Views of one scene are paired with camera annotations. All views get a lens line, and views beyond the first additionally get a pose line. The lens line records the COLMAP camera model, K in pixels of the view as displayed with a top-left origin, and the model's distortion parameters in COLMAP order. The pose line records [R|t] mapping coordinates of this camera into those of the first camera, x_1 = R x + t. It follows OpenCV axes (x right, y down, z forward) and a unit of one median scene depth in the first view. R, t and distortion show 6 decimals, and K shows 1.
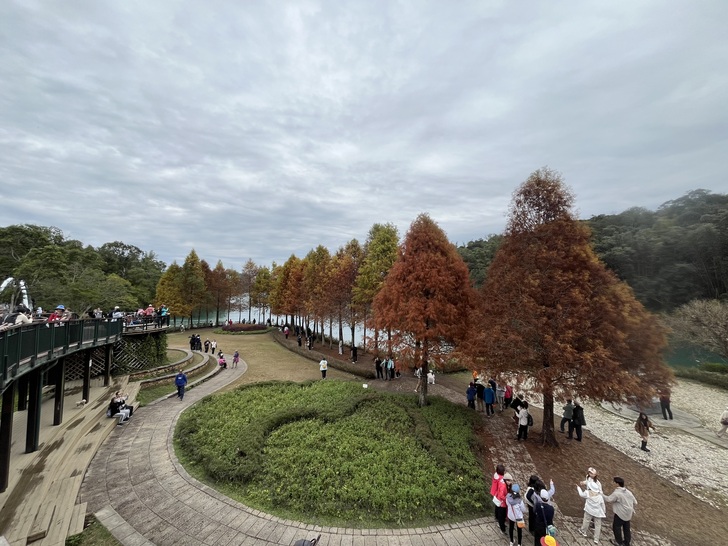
lens RADIAL K [[296.7, 0, 358.2], [0, 296.7, 270.7], [0, 0, 1]] dist [-0.000057, -0.000213]
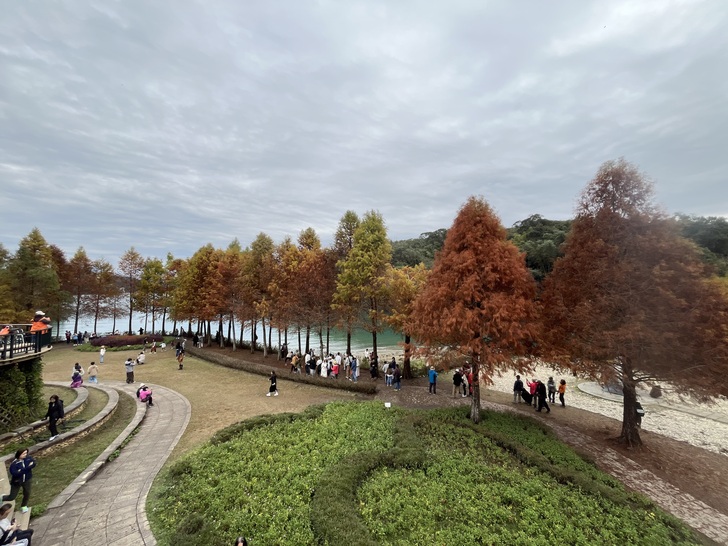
lens RADIAL K [[296.7, 0, 359.3], [0, 296.7, 269.9], [0, 0, 1]] dist [-0.000057, -0.000213]
pose [[0.926293, 0.025592, 0.375935, -0.484789], [-0.023224, 0.999672, -0.010831, 0.046153], [-0.376089, 0.001302, 0.926583, 0.384716]]
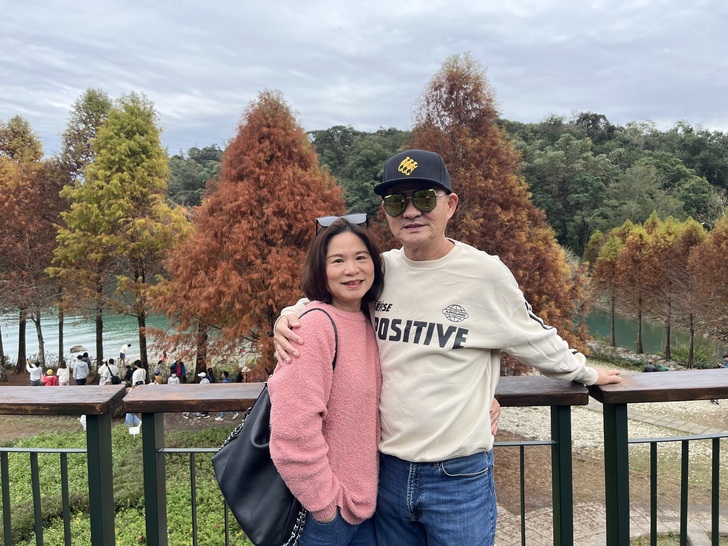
lens RADIAL K [[569.4, 0, 361.8], [0, 569.4, 270.2], [0, 0, 1]] dist [0.075022, -0.102162]
pose [[0.783093, -0.031187, 0.621122, -0.358300], [-0.040434, 0.994075, 0.100892, 0.019611], [-0.620589, -0.104122, 0.777193, 0.070955]]
